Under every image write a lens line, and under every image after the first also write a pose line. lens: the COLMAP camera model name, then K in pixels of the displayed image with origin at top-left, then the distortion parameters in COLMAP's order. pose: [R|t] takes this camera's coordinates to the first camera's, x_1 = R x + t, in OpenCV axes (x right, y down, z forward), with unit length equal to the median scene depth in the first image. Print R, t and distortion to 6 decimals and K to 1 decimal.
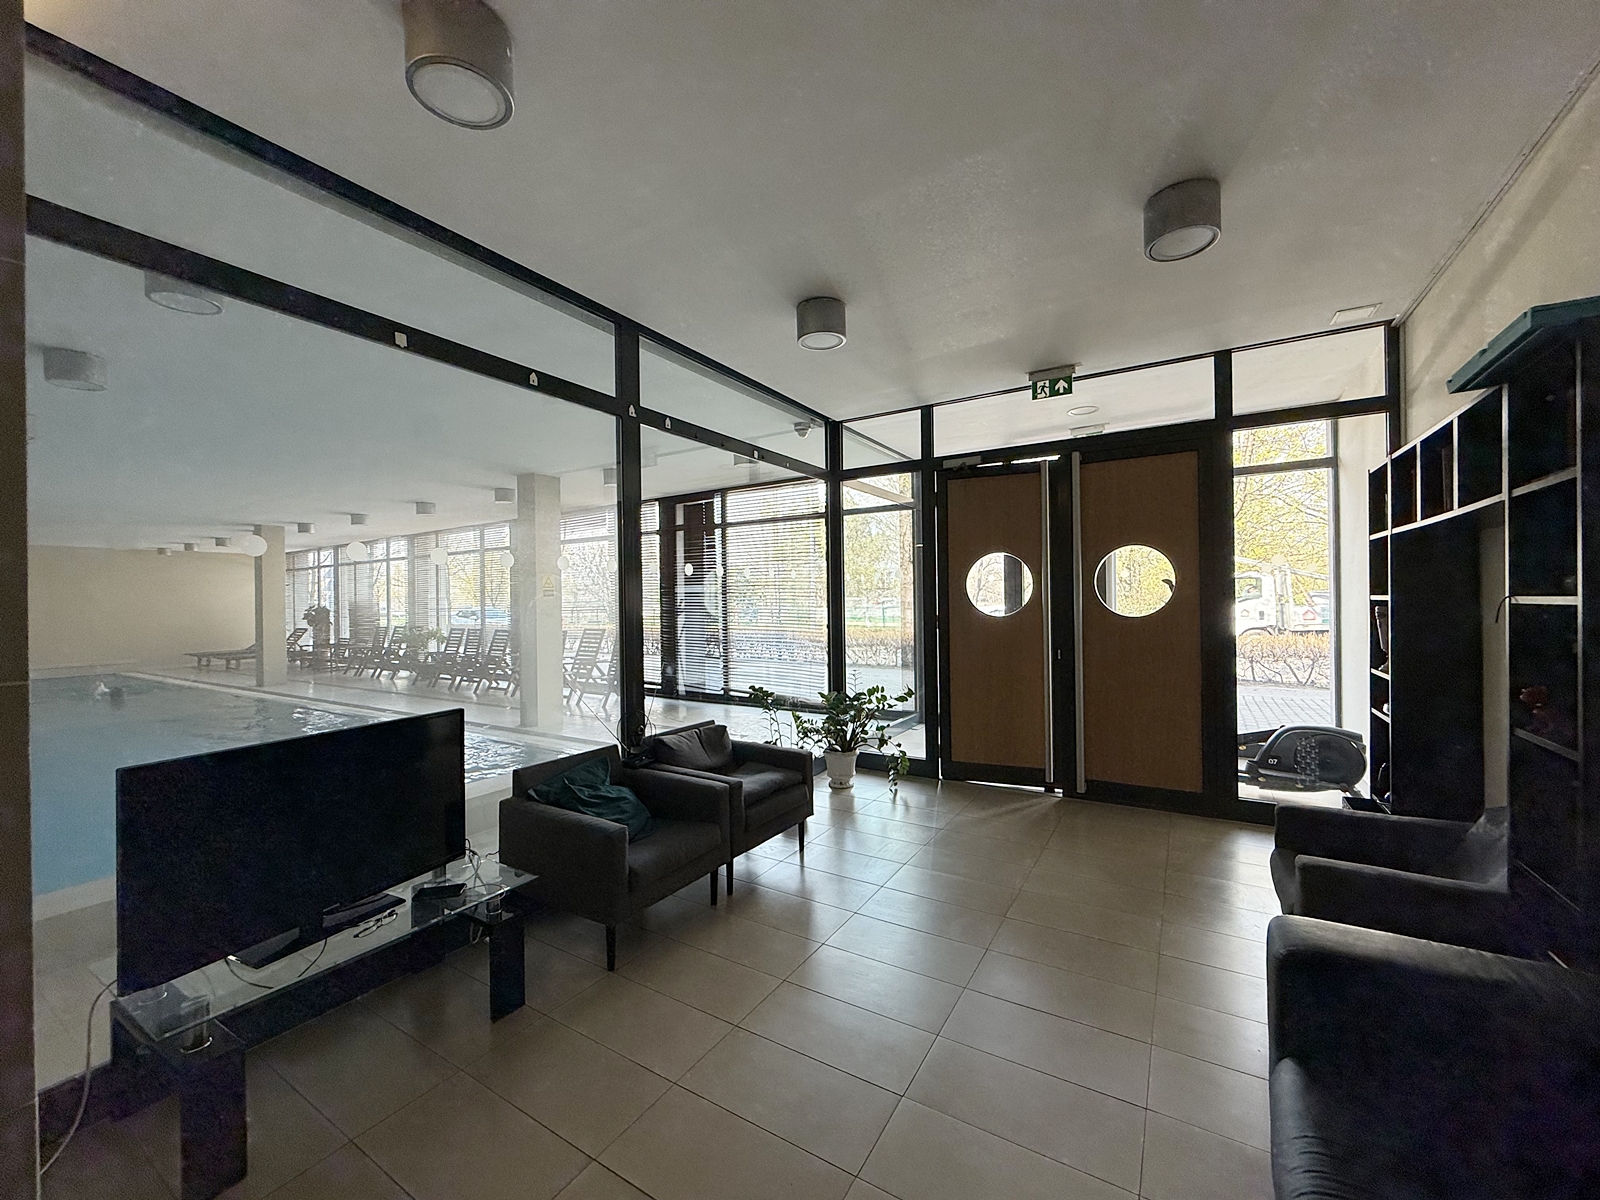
lens RADIAL K [[634.8, 0, 796.2], [0, 634.8, 605.8], [0, 0, 1]] dist [-0.000561, 0.000329]
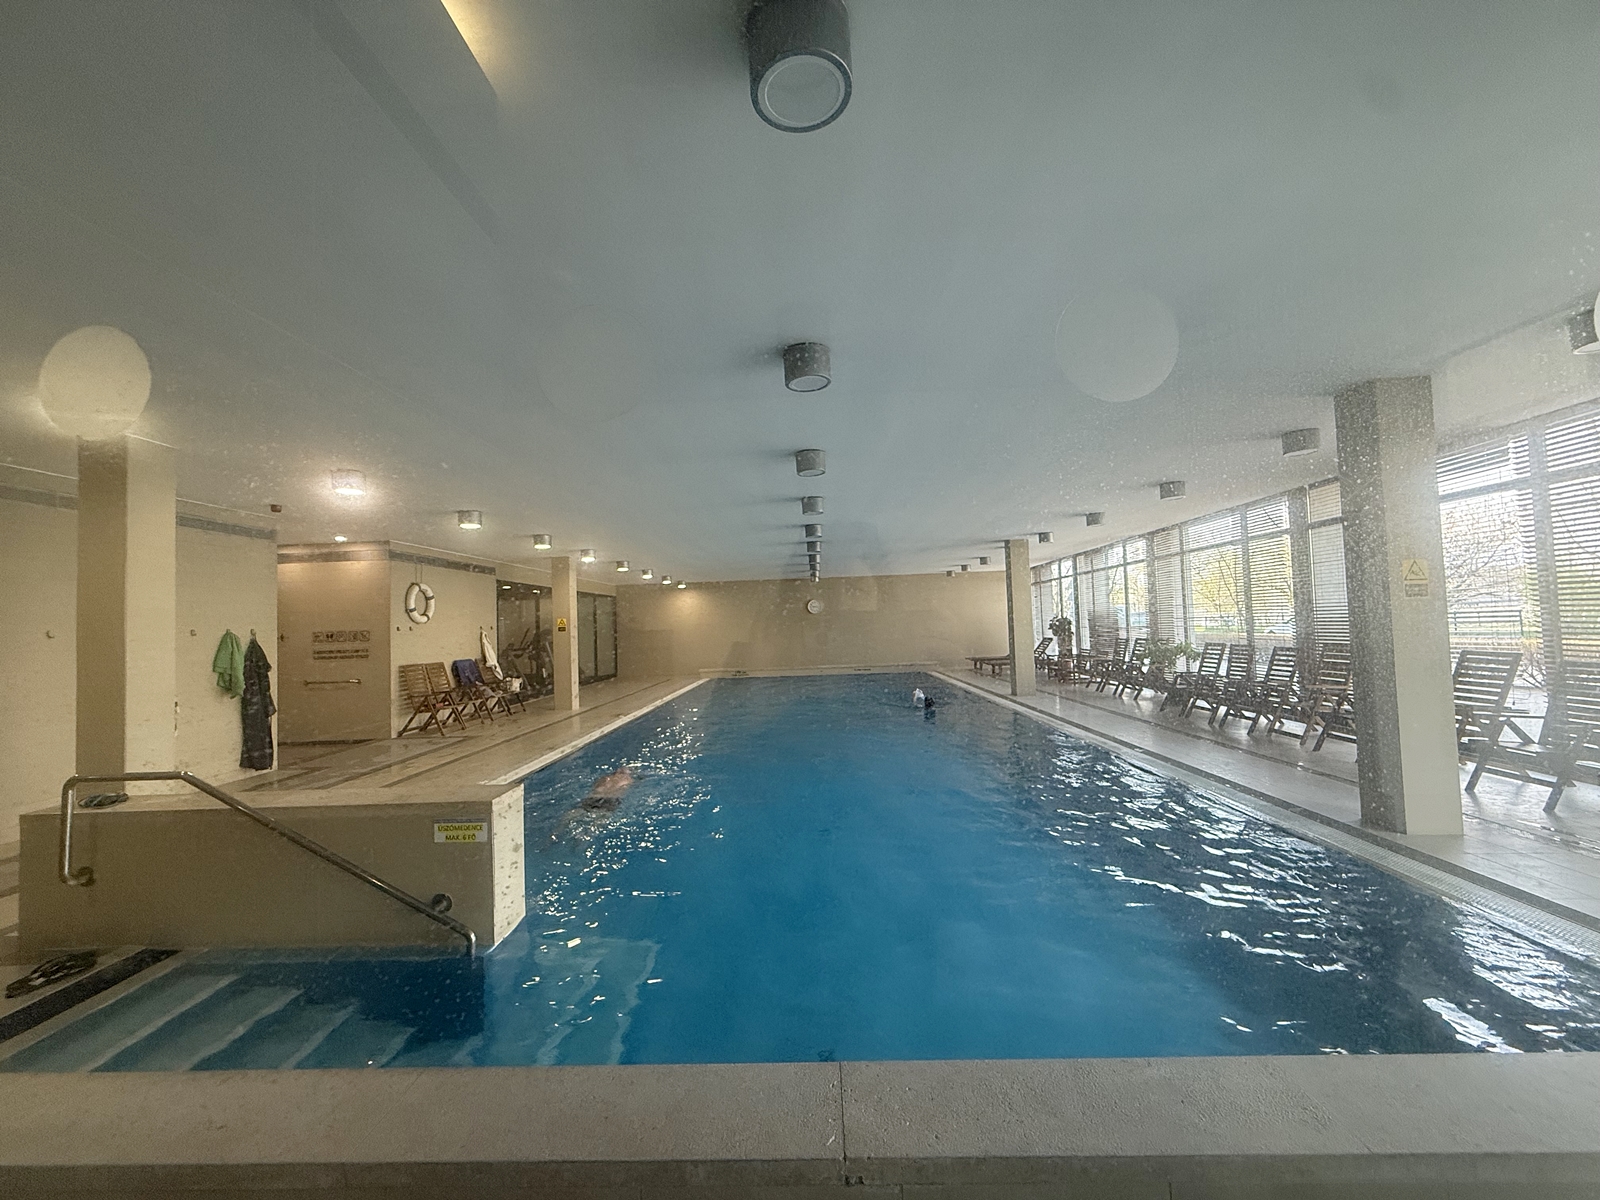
lens RADIAL K [[634.8, 0, 797.5], [0, 634.8, 596.0], [0, 0, 1]] dist [-0.000561, 0.000329]
pose [[0.503237, -0.043418, -0.863057, -0.107551], [0.021183, 0.999057, -0.037908, -0.003150], [0.863888, 0.000794, 0.503682, 0.152639]]
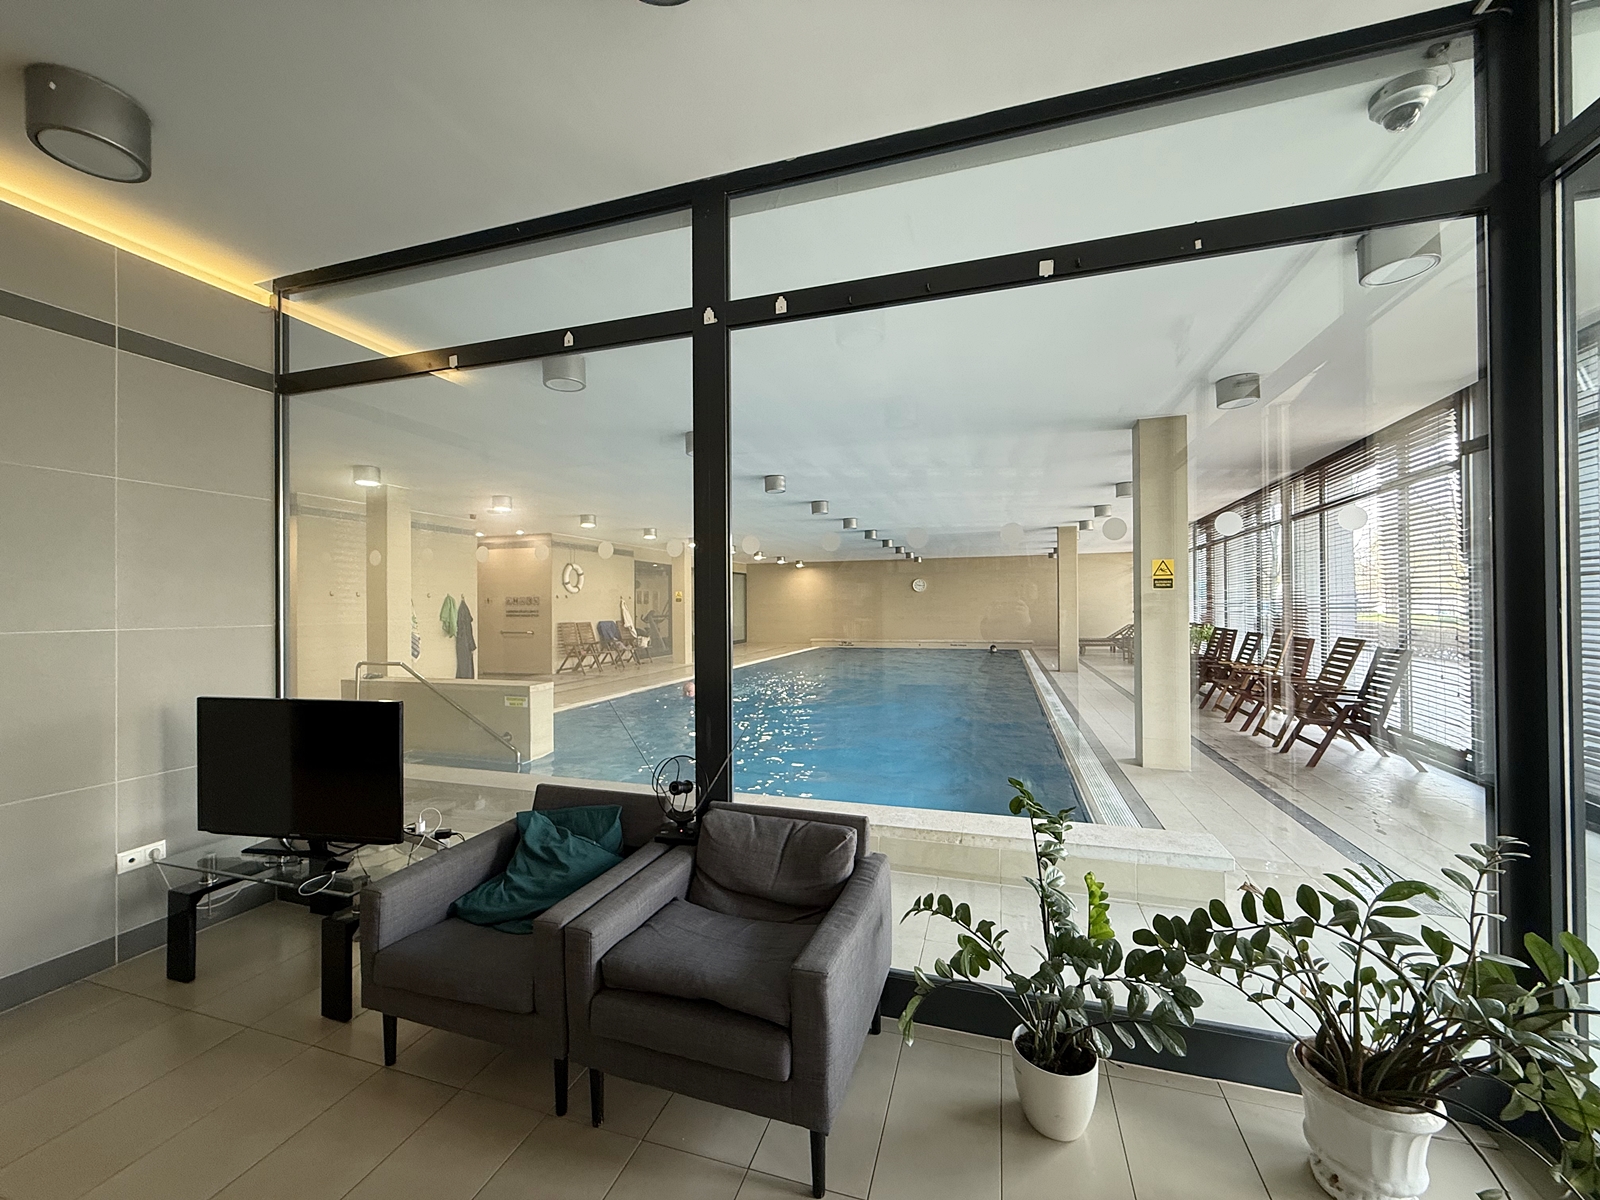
lens RADIAL K [[634.8, 0, 794.4], [0, 634.8, 599.1], [0, 0, 1]] dist [-0.000561, 0.000329]
pose [[0.242431, 0.001739, -0.970167, 0.115337], [-0.002686, 0.999996, 0.001121, -0.001019], [0.970165, 0.002335, 0.242435, 0.248529]]
